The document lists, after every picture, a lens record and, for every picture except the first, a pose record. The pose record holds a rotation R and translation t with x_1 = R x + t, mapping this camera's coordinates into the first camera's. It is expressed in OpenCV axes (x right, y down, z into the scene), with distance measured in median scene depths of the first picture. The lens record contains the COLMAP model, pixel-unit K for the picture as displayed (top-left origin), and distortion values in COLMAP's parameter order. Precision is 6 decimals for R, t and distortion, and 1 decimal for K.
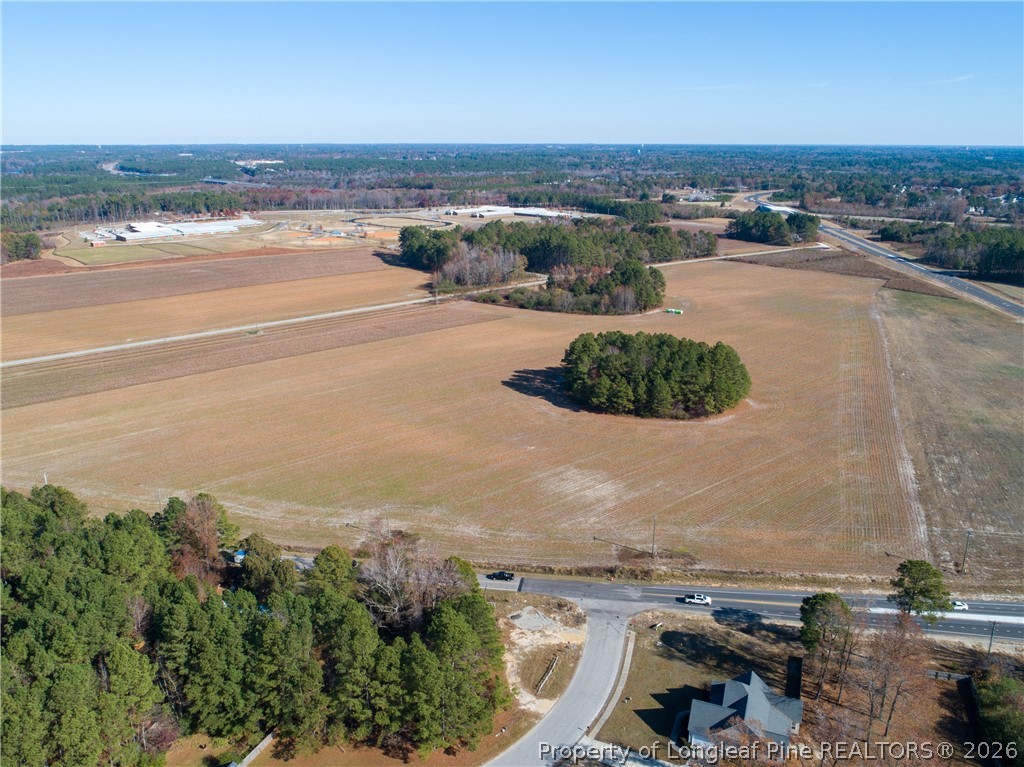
lens RADIAL K [[777.9, 0, 521.6], [0, 777.9, 377.7], [0, 0, 1]] dist [-0.020884, 0.011674]
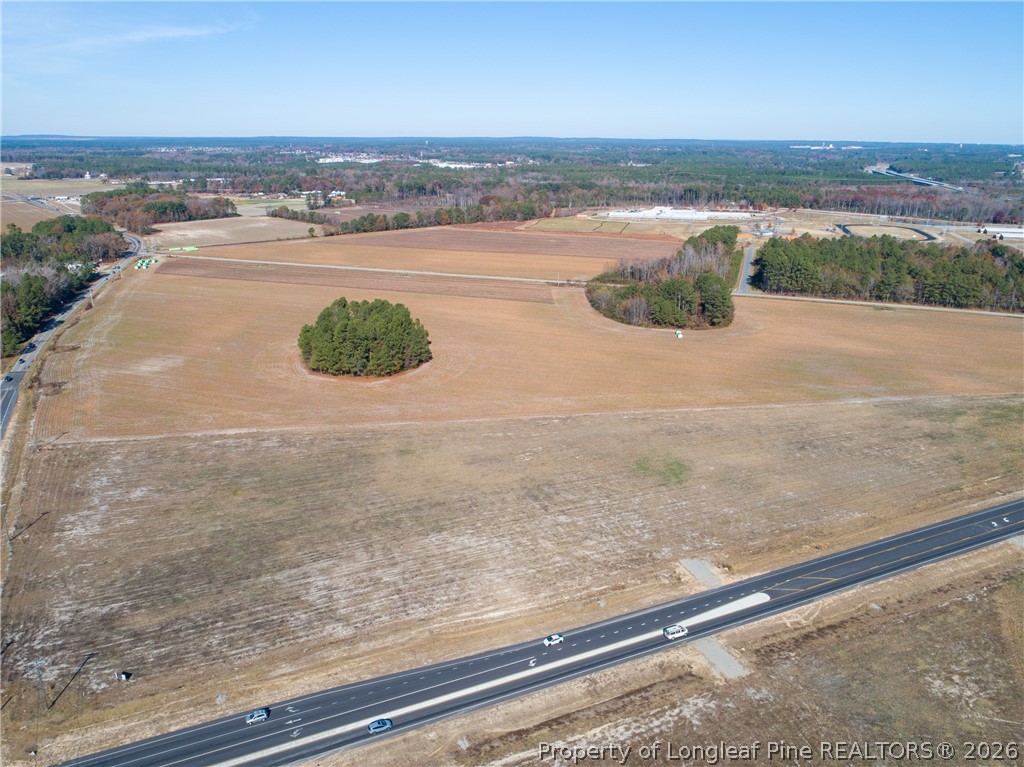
lens RADIAL K [[777.9, 0, 513.9], [0, 777.9, 385.5], [0, 0, 1]] dist [-0.020884, 0.011674]
pose [[0.524437, 0.266449, -0.808684, 0.752062], [-0.257563, 0.954922, 0.147600, -0.100791], [0.811558, 0.130880, 0.569424, 0.320137]]
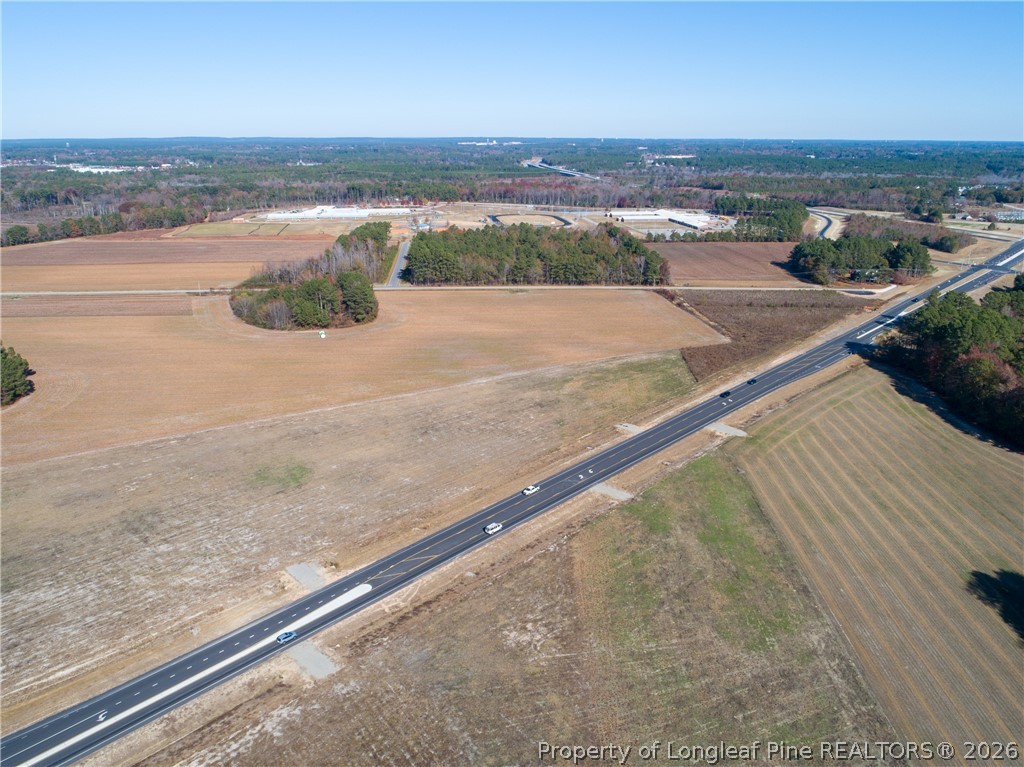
lens RADIAL K [[777.9, 0, 513.7], [0, 777.9, 377.6], [0, 0, 1]] dist [-0.020884, 0.011674]
pose [[0.810991, 0.176619, -0.557762, 0.789142], [-0.173534, 0.983061, 0.058972, -0.114182], [0.558730, 0.048966, 0.827903, 0.361215]]
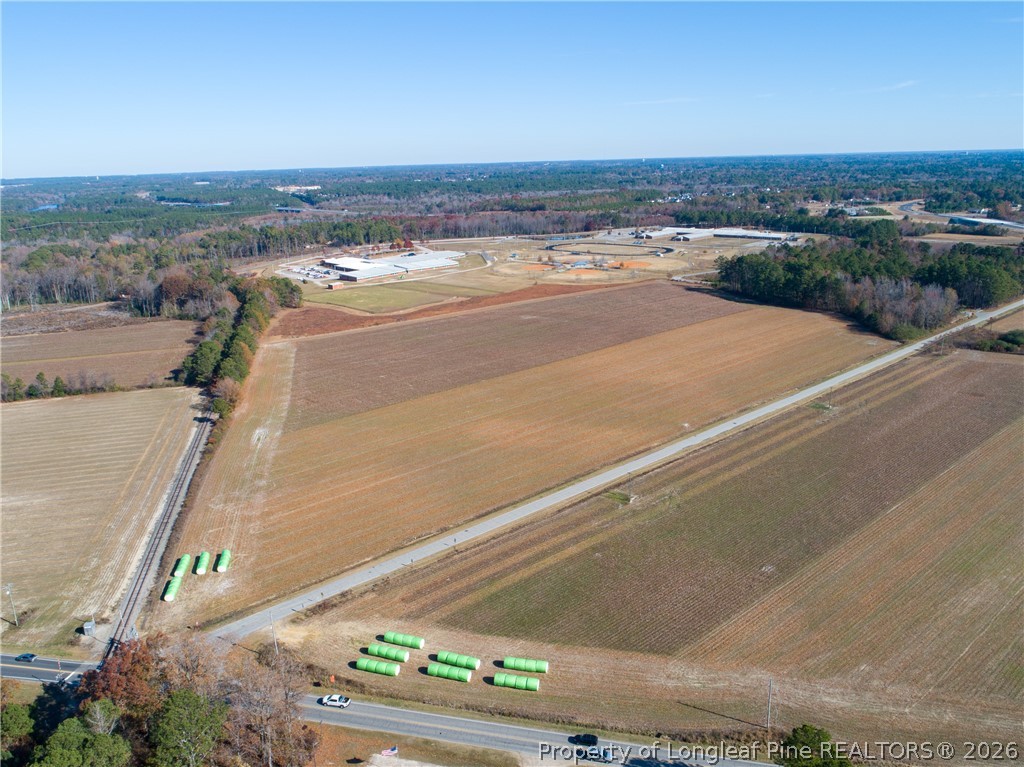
lens RADIAL K [[777.9, 0, 510.1], [0, 777.9, 399.3], [0, 0, 1]] dist [-0.020884, 0.011674]
pose [[0.999369, -0.033695, 0.011257, -0.527767], [0.033655, 0.999427, 0.003697, -0.063371], [-0.011375, -0.003316, 0.999930, 0.197204]]
